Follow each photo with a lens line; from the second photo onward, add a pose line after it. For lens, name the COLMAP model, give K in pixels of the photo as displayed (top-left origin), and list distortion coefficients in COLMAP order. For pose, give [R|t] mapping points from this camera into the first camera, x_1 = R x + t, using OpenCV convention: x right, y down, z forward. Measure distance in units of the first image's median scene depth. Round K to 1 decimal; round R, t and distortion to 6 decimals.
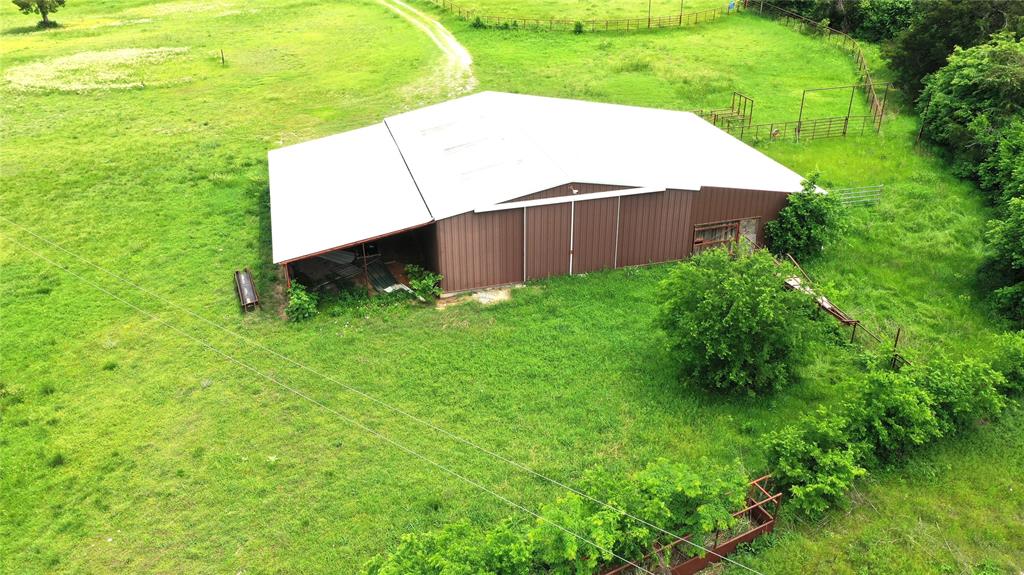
lens RADIAL K [[809.0, 0, 511.2], [0, 809.0, 286.8], [0, 0, 1]] dist [0.017674, -0.006048]
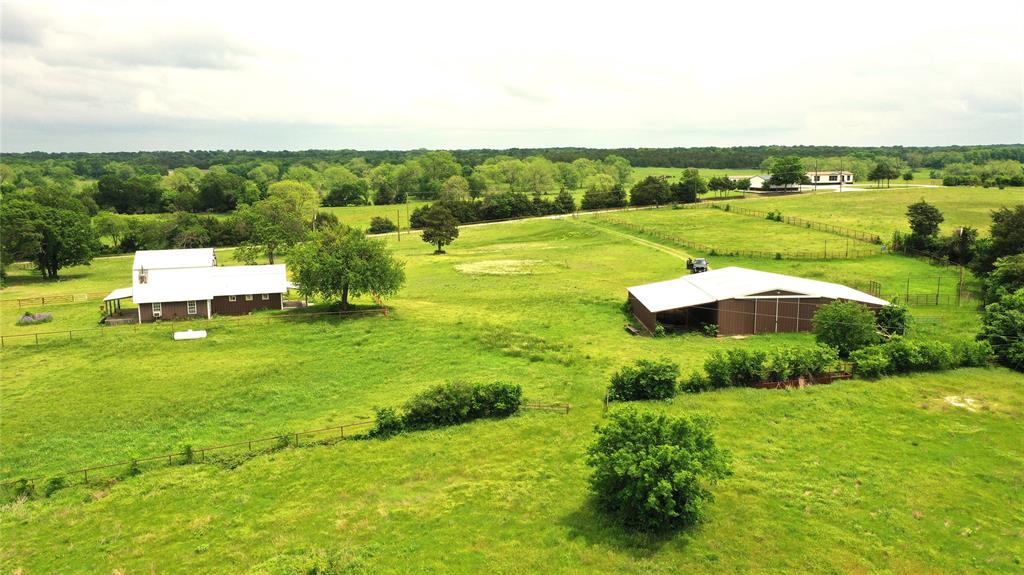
lens RADIAL K [[809.0, 0, 513.2], [0, 809.0, 287.3], [0, 0, 1]] dist [0.017674, -0.006048]
pose [[0.972267, 0.038132, -0.230744, -0.058787], [-0.109803, 0.945545, -0.306412, 0.306951], [0.206495, 0.323251, 0.923509, -0.611388]]
